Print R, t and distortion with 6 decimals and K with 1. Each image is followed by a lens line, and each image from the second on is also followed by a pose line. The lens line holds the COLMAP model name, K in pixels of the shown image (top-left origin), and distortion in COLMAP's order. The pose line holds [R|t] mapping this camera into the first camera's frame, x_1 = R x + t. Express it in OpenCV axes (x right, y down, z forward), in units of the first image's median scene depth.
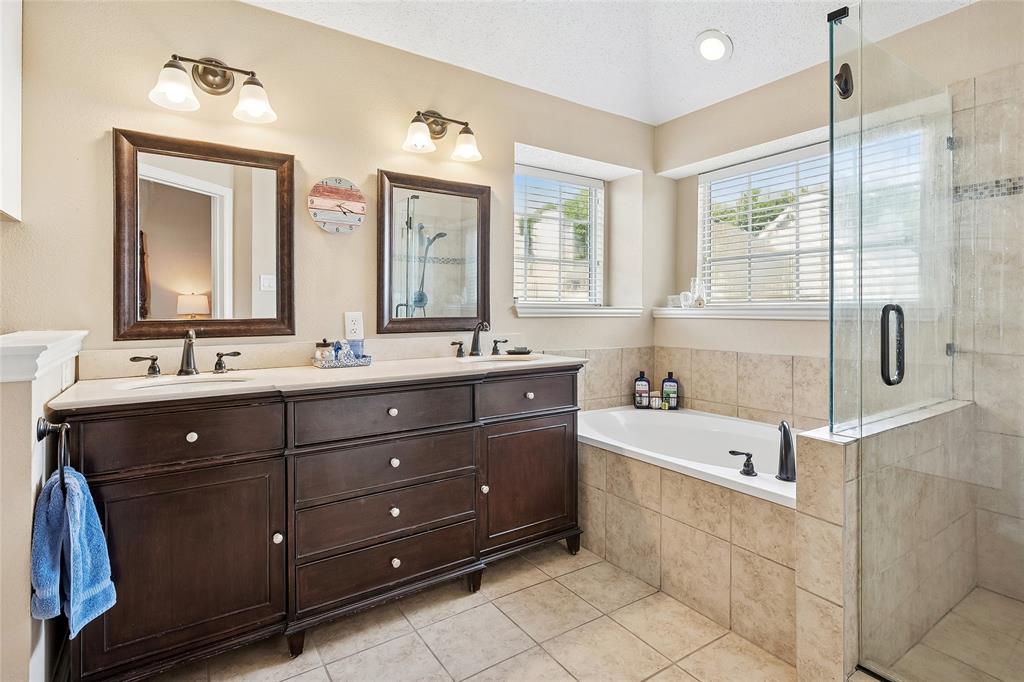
lens RADIAL K [[513.6, 0, 511.3], [0, 513.6, 318.3], [0, 0, 1]] dist [-0.002085, -0.000507]
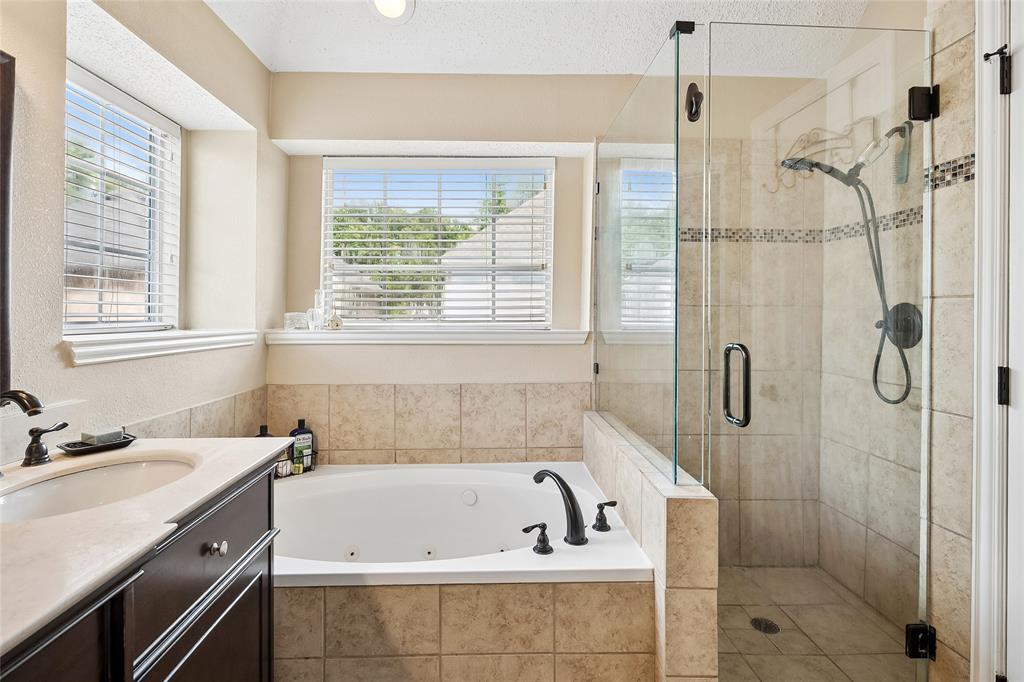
lens RADIAL K [[513.6, 0, 511.3], [0, 513.6, 318.3], [0, 0, 1]] dist [-0.002085, -0.000507]
pose [[0.535607, -0.005718, 0.844448, -0.158721], [0.010742, 0.999942, -0.000043, -0.039098], [-0.844399, 0.009094, 0.535638, 0.407659]]
